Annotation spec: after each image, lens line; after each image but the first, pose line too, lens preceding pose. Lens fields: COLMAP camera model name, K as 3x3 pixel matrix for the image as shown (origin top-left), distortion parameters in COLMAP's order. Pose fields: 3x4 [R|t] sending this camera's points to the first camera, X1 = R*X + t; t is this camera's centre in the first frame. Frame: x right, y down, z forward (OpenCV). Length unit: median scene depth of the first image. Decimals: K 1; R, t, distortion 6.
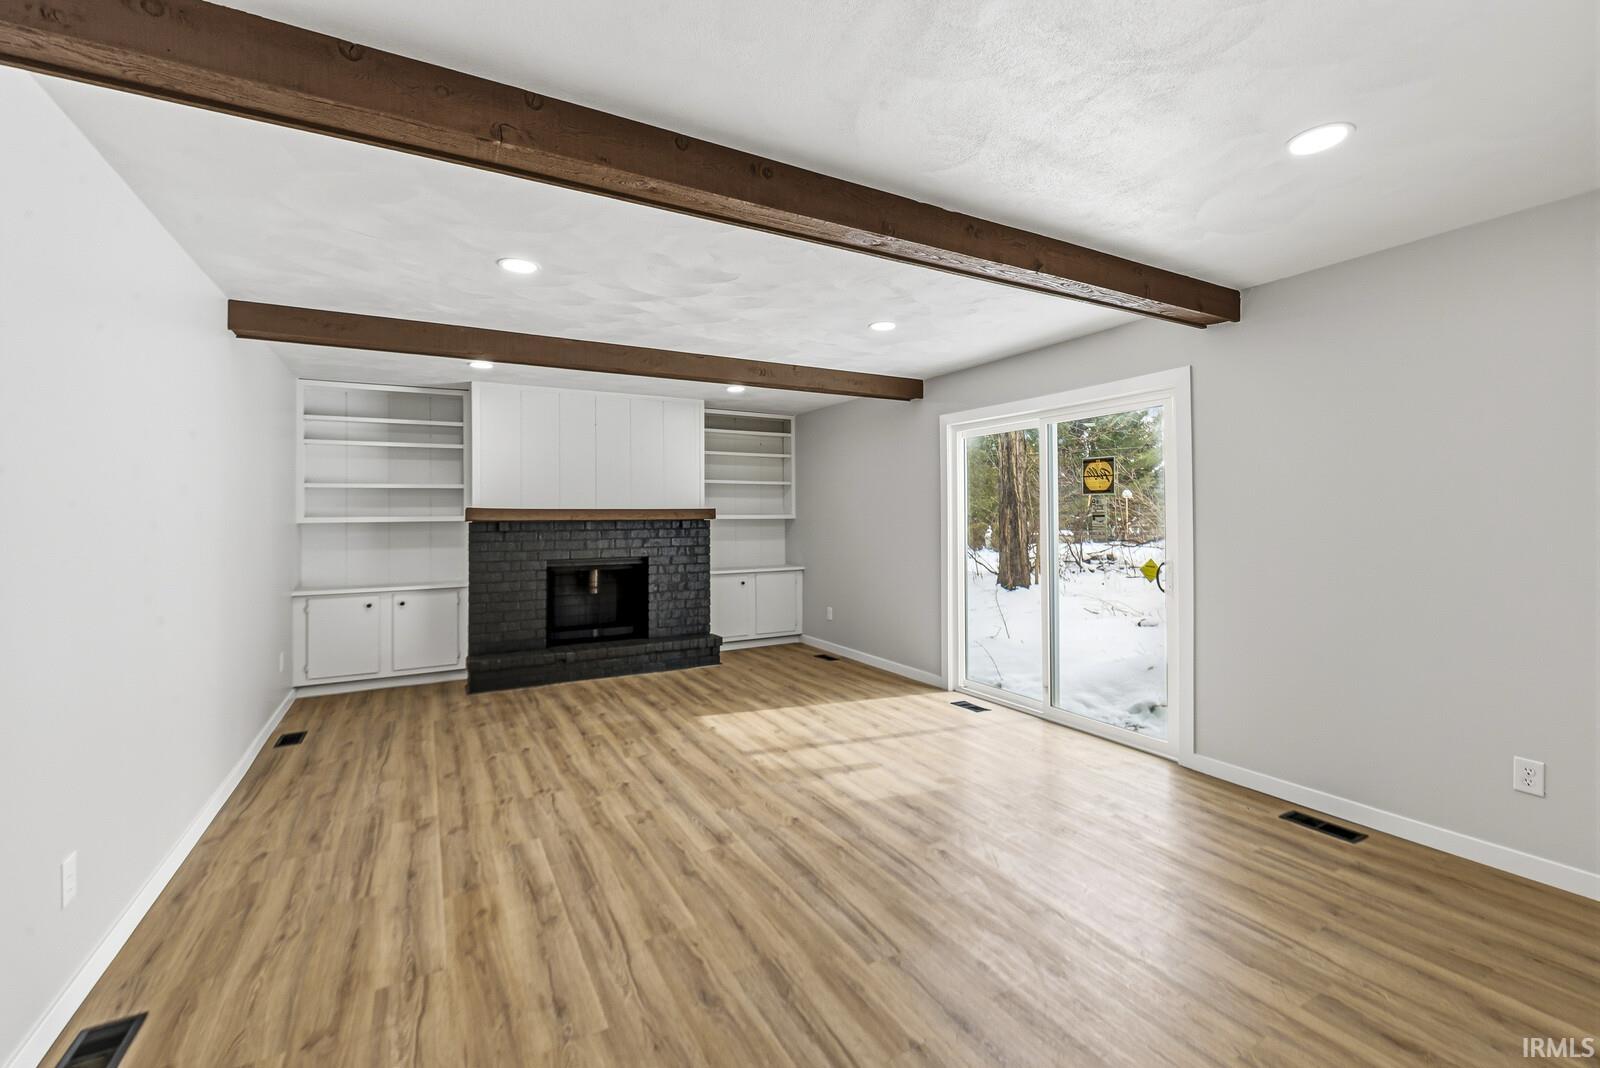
lens RADIAL K [[706.2, 0, 799.1], [0, 706.2, 486.5], [0, 0, 1]] dist [-0.000473, -0.000581]
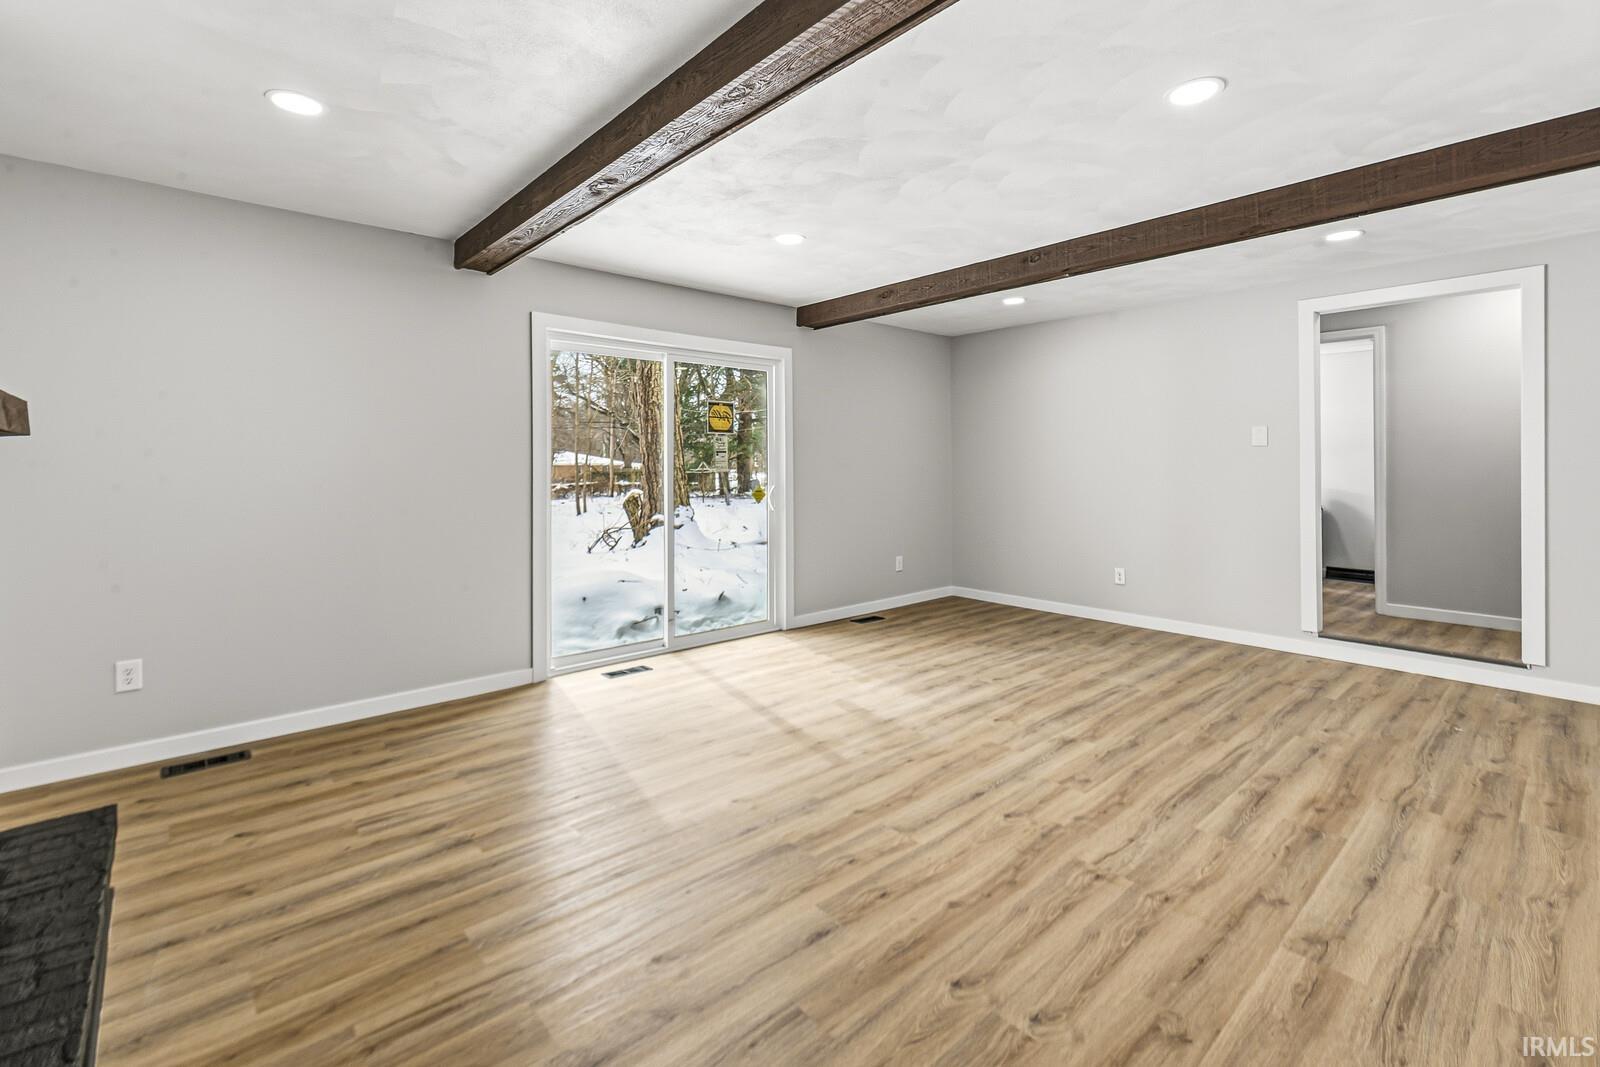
lens RADIAL K [[706.2, 0, 799.1], [0, 706.2, 486.0], [0, 0, 1]] dist [-0.000473, -0.000581]
pose [[-0.233956, -0.023230, 0.971970, -0.976570], [-0.039297, 0.999124, 0.014420, 0.099173], [-0.971453, -0.034822, -0.234664, 1.538534]]
